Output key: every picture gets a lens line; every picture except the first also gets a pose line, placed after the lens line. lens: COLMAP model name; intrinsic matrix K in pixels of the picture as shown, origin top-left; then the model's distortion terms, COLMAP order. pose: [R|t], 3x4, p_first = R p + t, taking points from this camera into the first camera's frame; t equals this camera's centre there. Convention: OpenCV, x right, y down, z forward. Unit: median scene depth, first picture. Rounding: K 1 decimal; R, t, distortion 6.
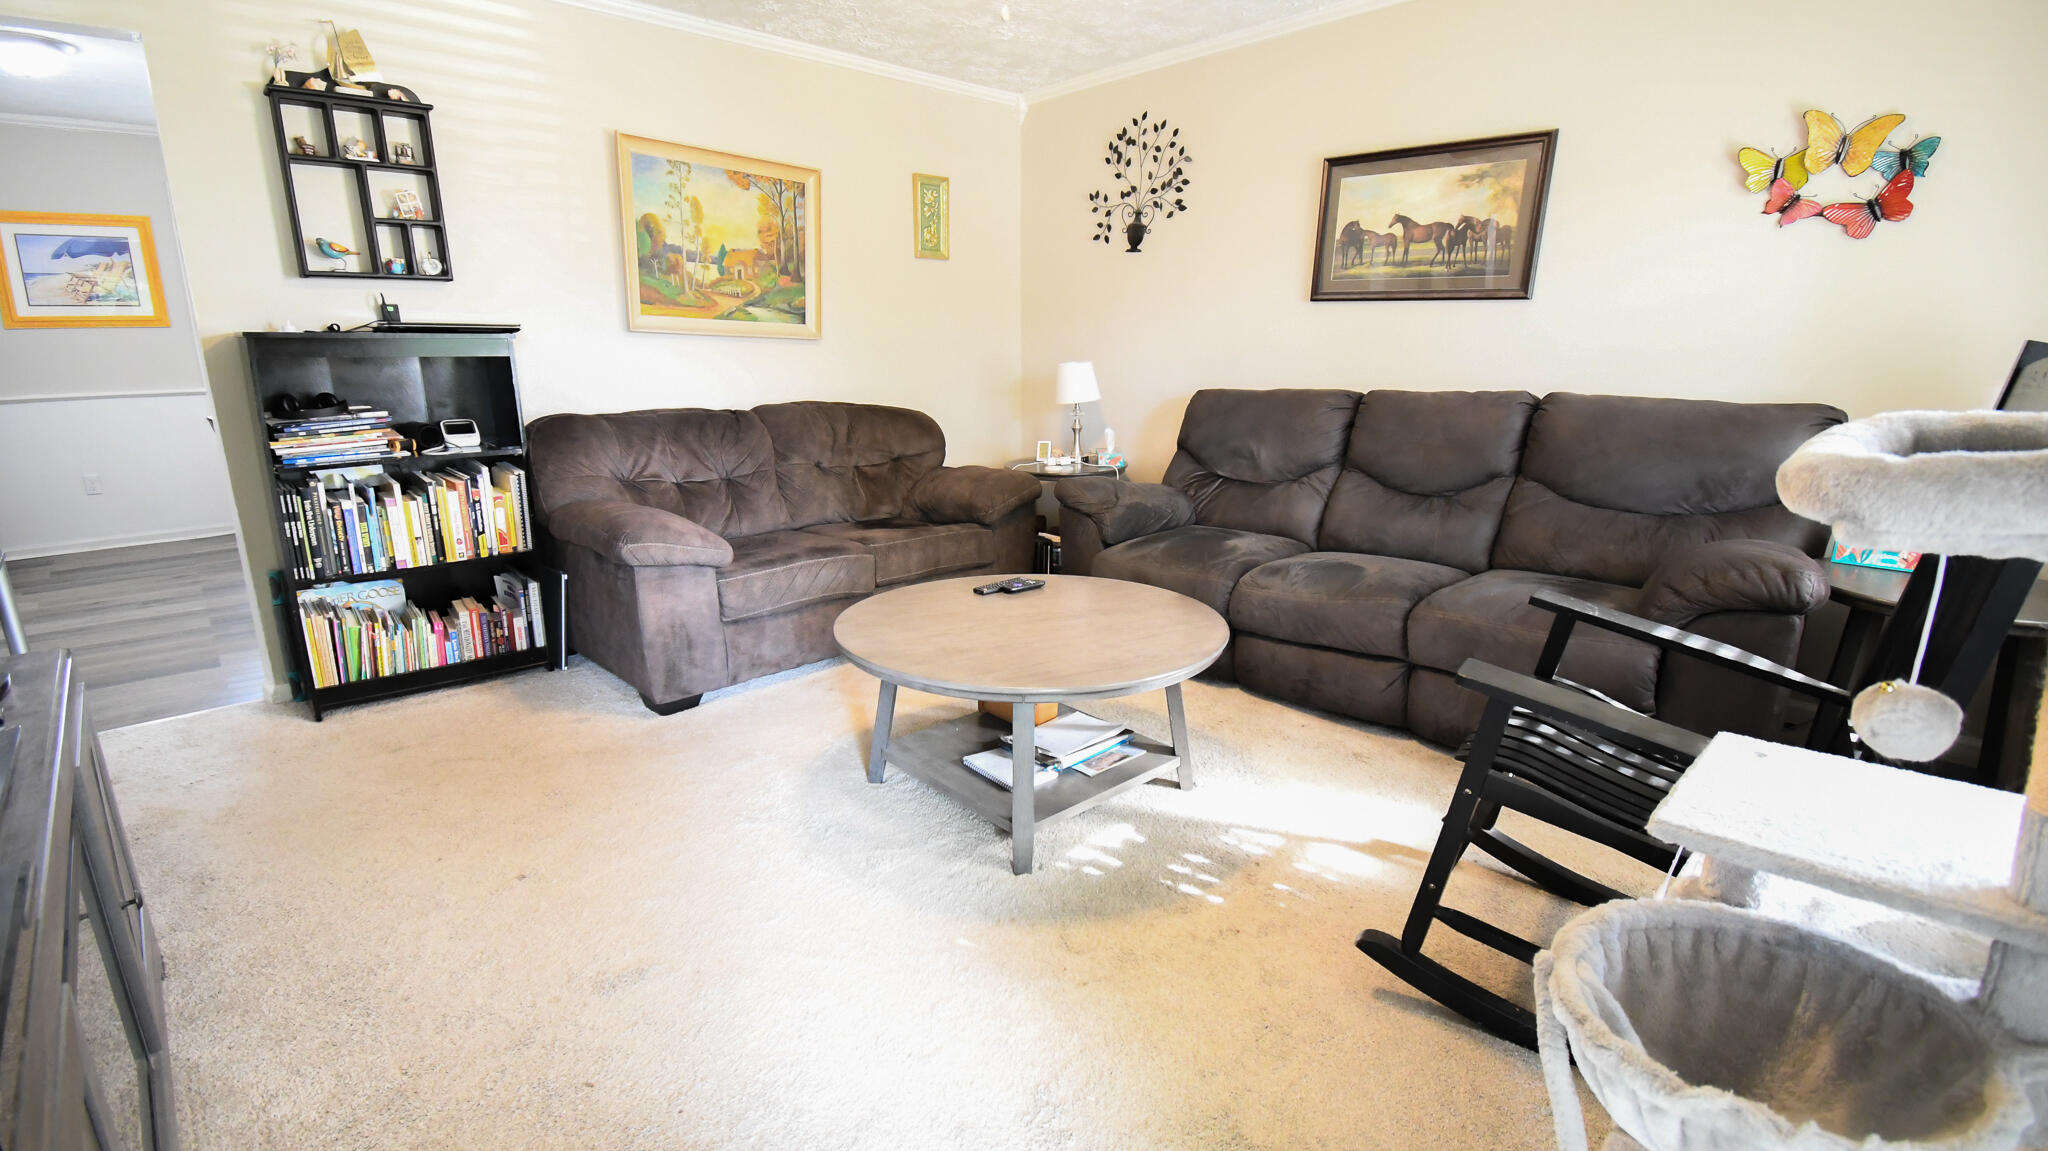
lens RADIAL K [[895.0, 0, 1009.5], [0, 895.0, 568.1], [0, 0, 1]] dist [0.016967, -0.023933]
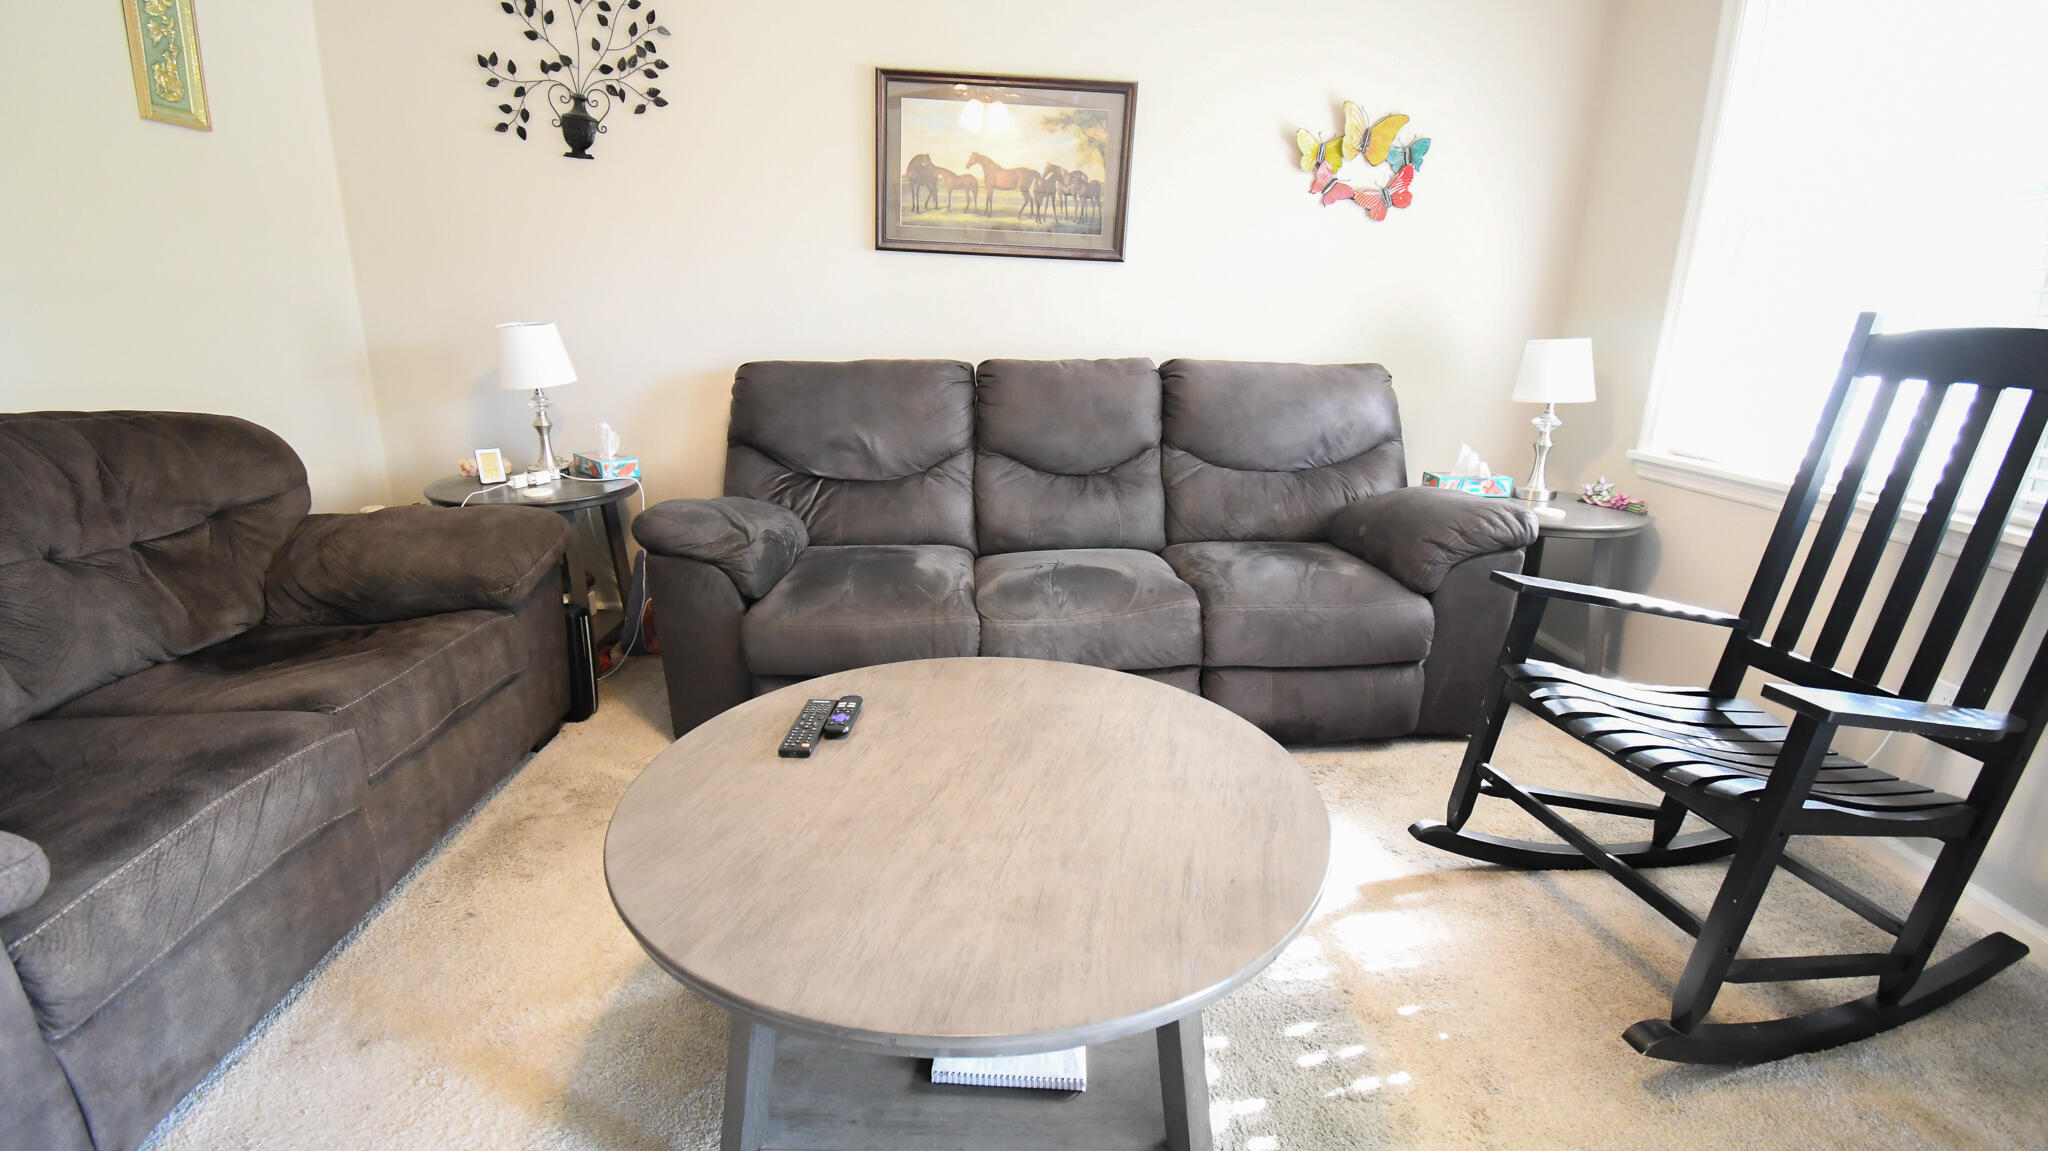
lens RADIAL K [[902.2, 0, 1015.5], [0, 902.2, 571.6], [0, 0, 1]] dist [0.018752, -0.023864]
pose [[0.670711, -0.187682, 0.717581, -0.232584], [0.160222, 0.981276, 0.106894, -0.086136], [-0.724207, 0.043278, 0.688223, 0.387392]]
